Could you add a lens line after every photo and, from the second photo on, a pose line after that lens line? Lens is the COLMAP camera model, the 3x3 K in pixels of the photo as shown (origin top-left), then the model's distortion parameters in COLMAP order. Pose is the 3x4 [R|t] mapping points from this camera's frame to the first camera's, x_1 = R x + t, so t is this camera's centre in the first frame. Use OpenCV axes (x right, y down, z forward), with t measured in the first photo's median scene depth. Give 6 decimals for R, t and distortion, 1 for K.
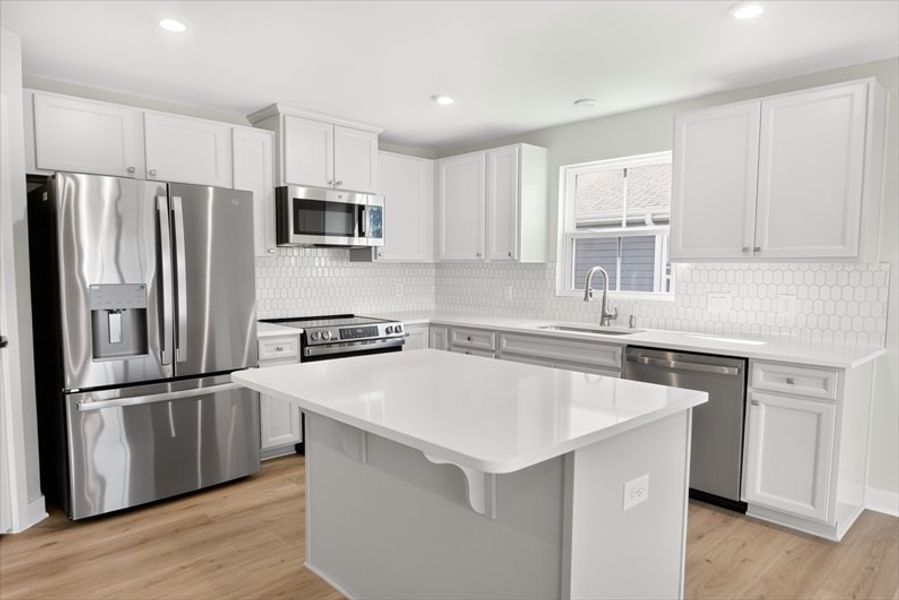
lens RADIAL K [[569.8, 0, 447.0], [0, 569.8, 298.2], [0, 0, 1]] dist [-0.001244, -0.000921]
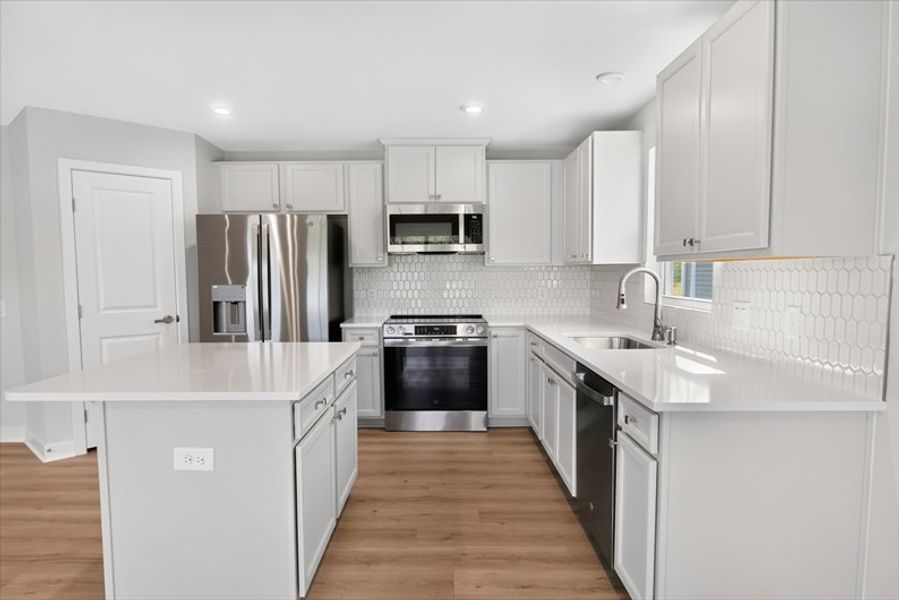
lens RADIAL K [[569.8, 0, 449.4], [0, 569.8, 303.7], [0, 0, 1]] dist [-0.001244, -0.000921]
pose [[0.723123, 0.027122, -0.690187, 0.629518], [-0.025612, 0.999594, 0.012446, -0.006195], [0.690244, 0.008677, 0.723524, 0.210685]]
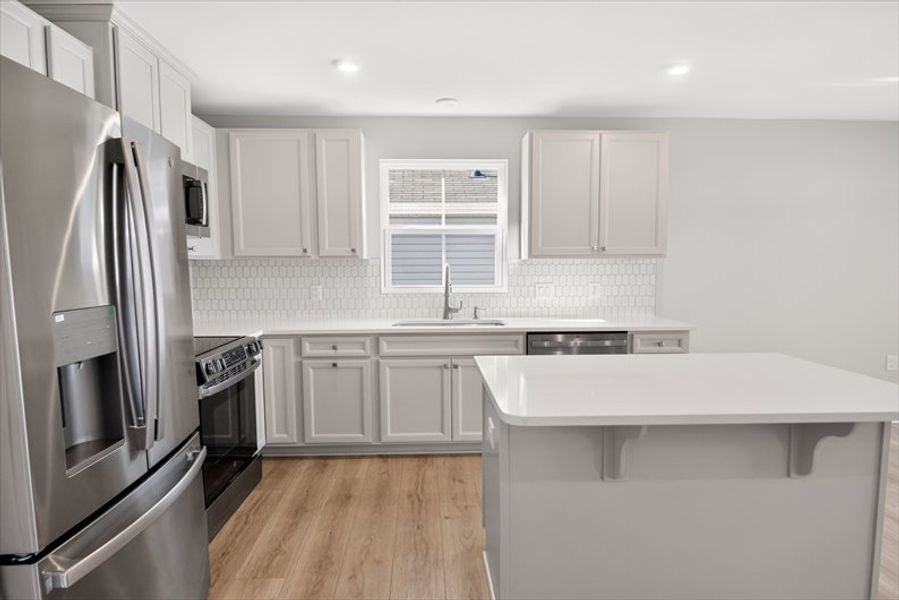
lens RADIAL K [[475.7, 0, 451.2], [0, 475.7, 306.3], [0, 0, 1]] dist [-0.002097, -0.000011]
pose [[0.672185, -0.074876, 0.736588, -0.381101], [0.049549, 0.997192, 0.056151, -0.024362], [-0.738724, -0.001246, 0.674007, 0.392472]]
